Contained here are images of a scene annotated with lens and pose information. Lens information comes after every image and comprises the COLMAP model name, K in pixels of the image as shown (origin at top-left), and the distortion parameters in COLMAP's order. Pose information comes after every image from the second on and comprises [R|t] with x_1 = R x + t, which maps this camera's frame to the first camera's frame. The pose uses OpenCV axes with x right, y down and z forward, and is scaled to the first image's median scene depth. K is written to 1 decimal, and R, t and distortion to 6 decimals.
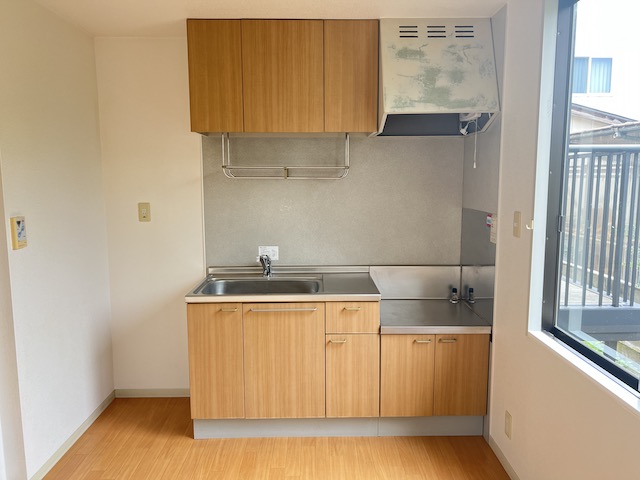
lens RADIAL K [[480.1, 0, 323.1], [0, 480.1, 234.4], [0, 0, 1]] dist [0.008229, -0.017656]
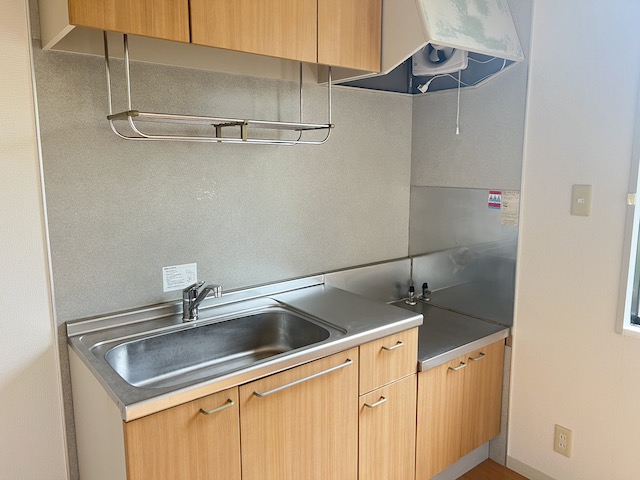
lens RADIAL K [[480.1, 0, 321.9], [0, 480.1, 235.3], [0, 0, 1]] dist [0.008229, -0.017656]
pose [[0.788957, -0.092051, 0.607514, -0.384144], [0.072557, 0.995754, 0.056650, -0.035053], [-0.610149, -0.000615, 0.792287, 0.540183]]
